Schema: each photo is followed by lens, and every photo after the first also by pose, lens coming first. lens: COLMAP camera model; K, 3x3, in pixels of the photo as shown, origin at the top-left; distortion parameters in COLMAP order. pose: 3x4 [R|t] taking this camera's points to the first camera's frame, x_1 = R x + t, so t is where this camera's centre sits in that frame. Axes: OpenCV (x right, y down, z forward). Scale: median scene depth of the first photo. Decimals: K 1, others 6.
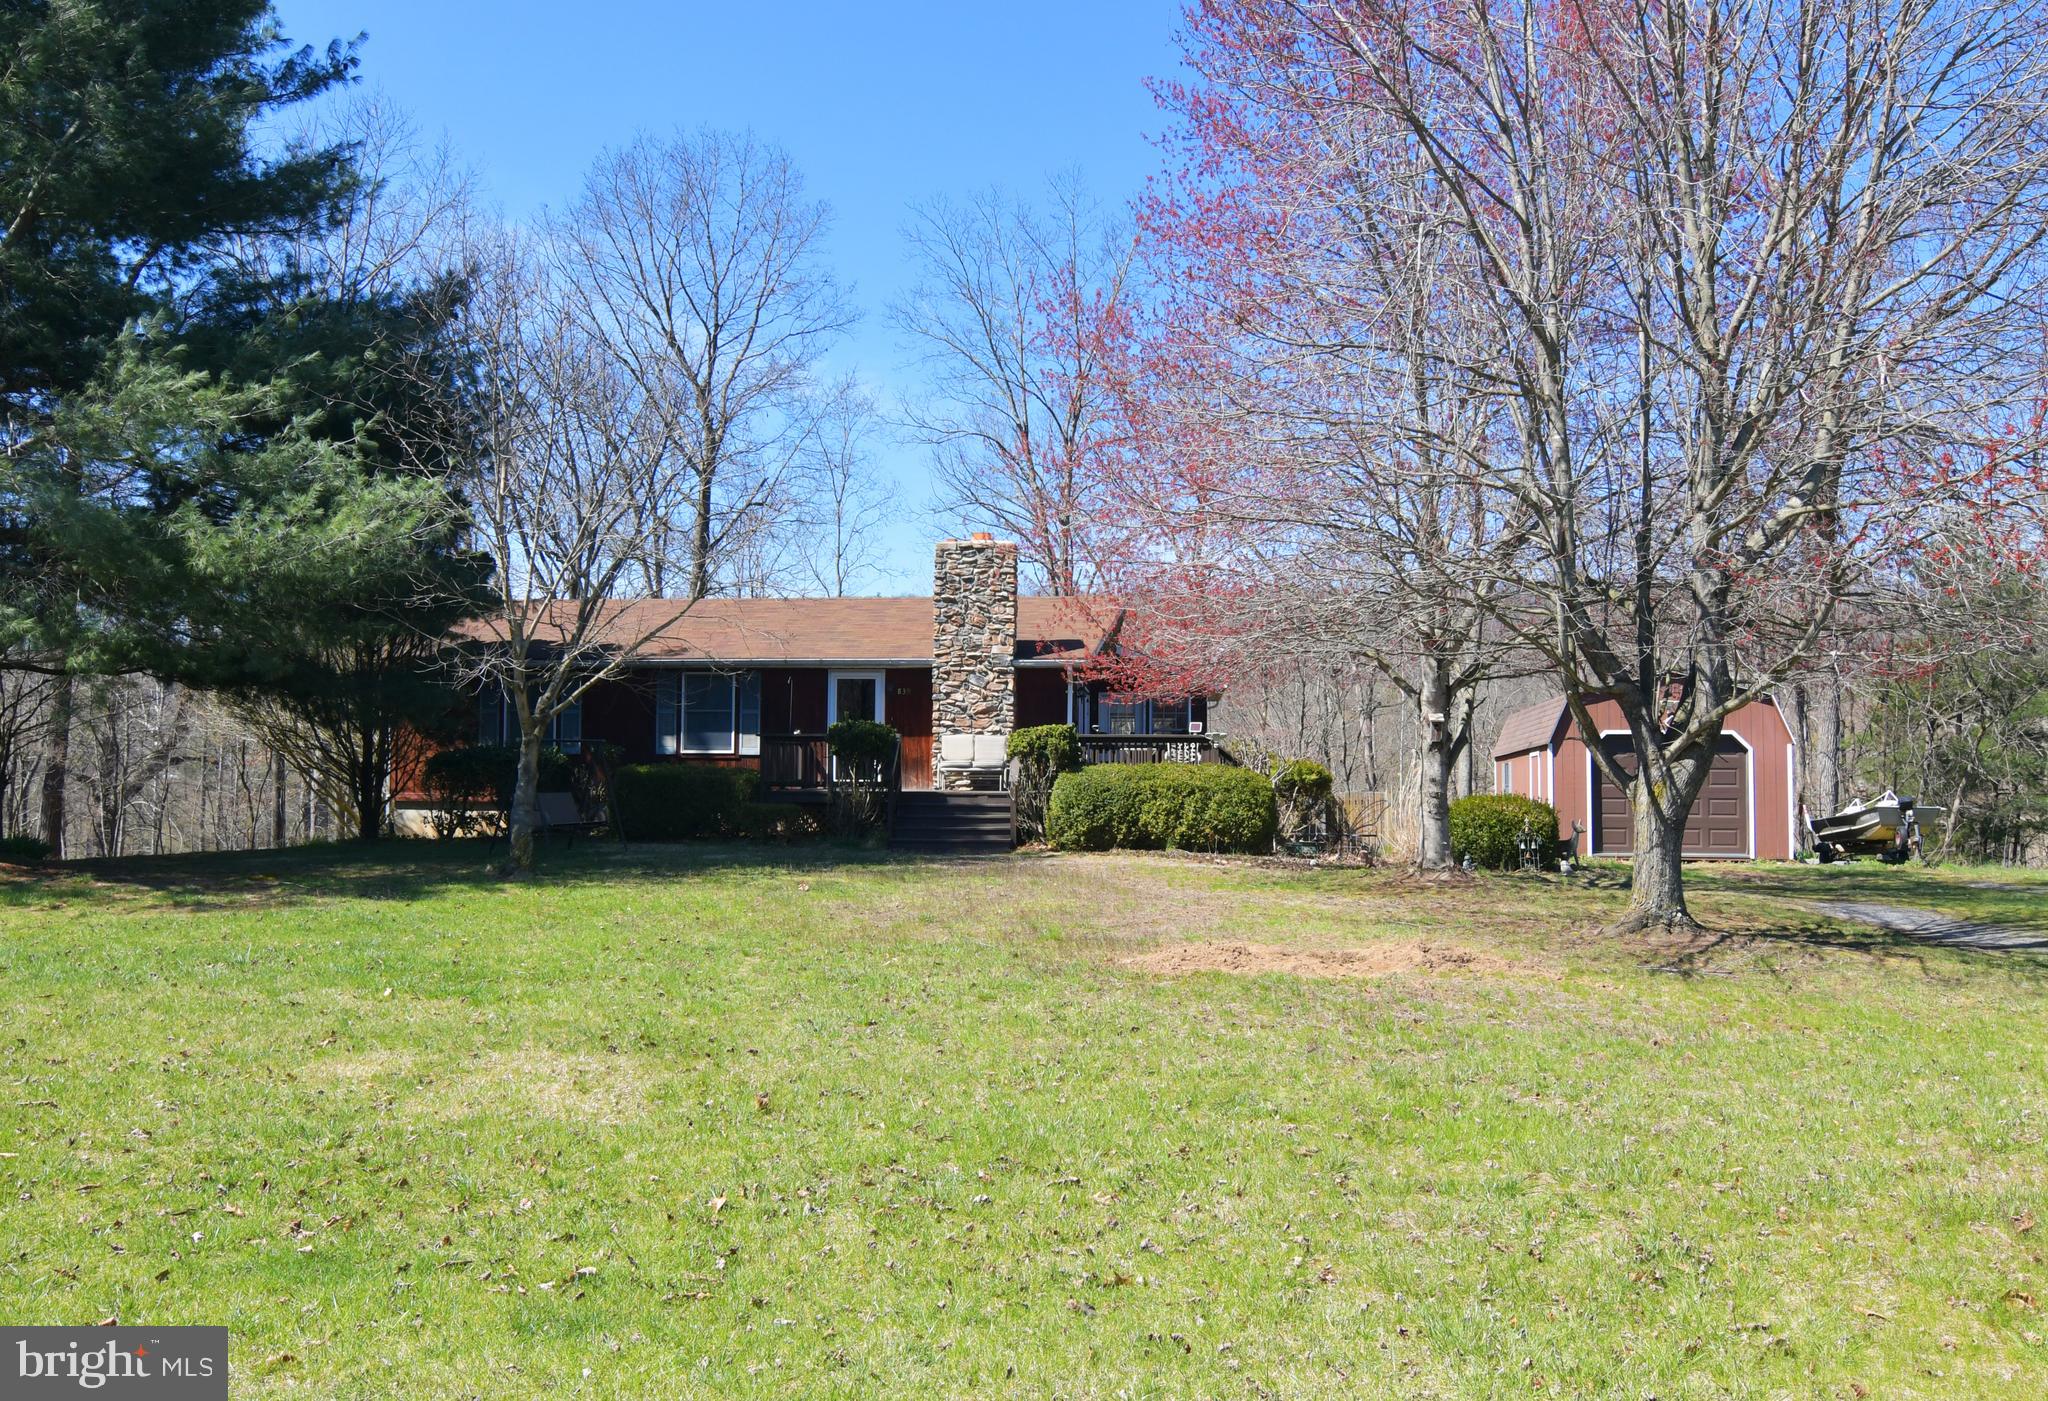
lens RADIAL K [[1397.6, 0, 1024.0], [0, 1397.6, 700.5], [0, 0, 1]] dist [0.001866, 0.000346]
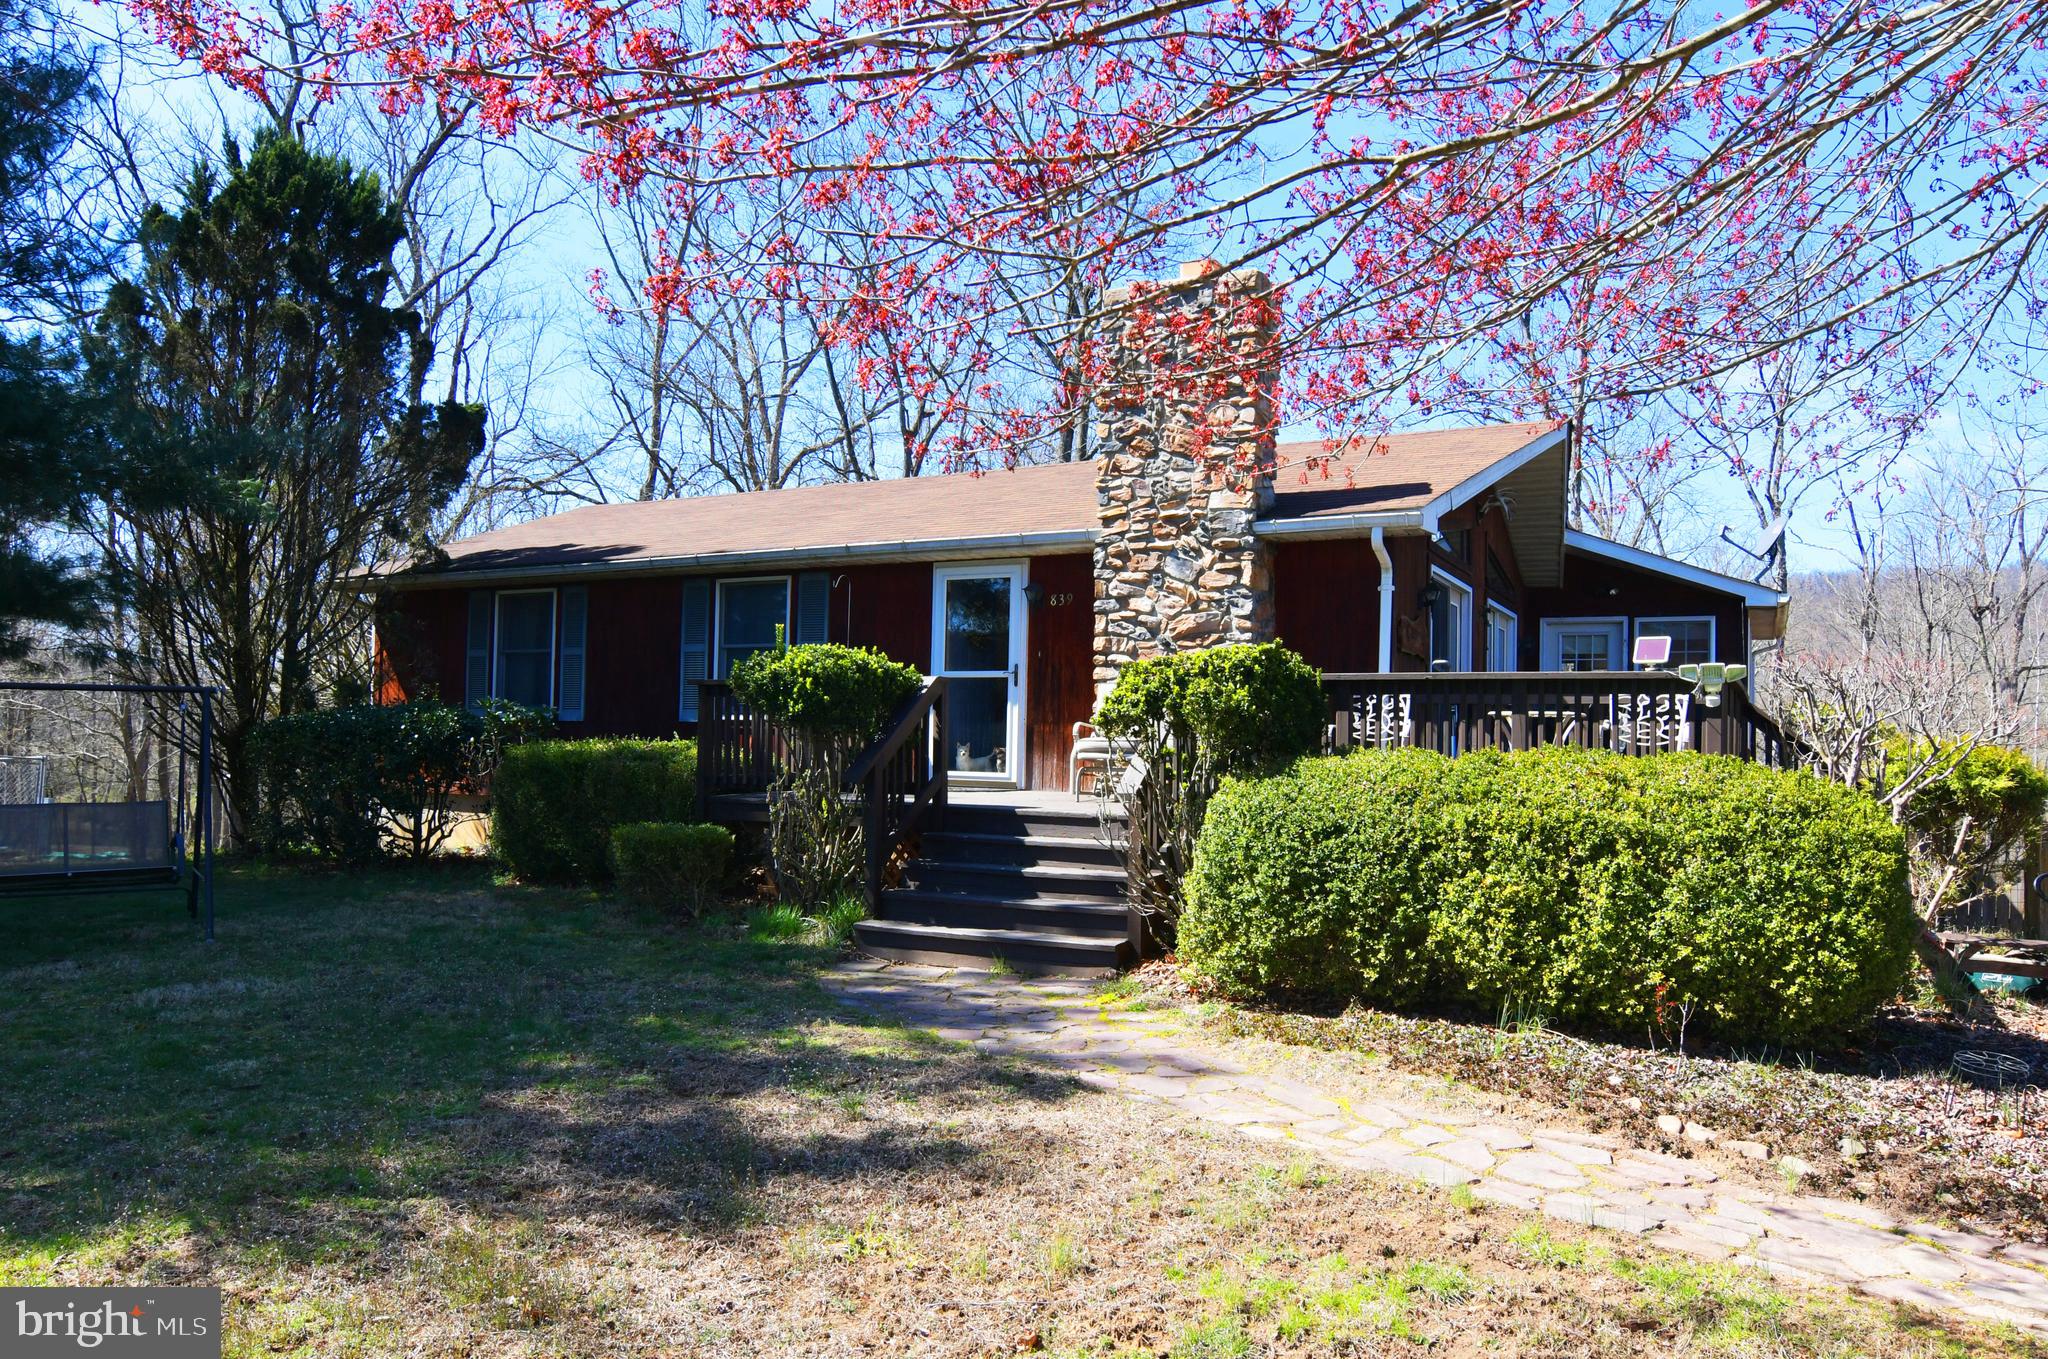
lens RADIAL K [[1209.7, 0, 1161.5], [0, 1209.7, 717.9], [0, 0, 1]] dist [-0.005141, -0.001050]
pose [[0.935945, 0.003859, -0.352126, 0.105238], [0.008252, 0.999425, 0.032887, 0.022770], [0.352051, -0.033687, 0.935375, 0.611780]]
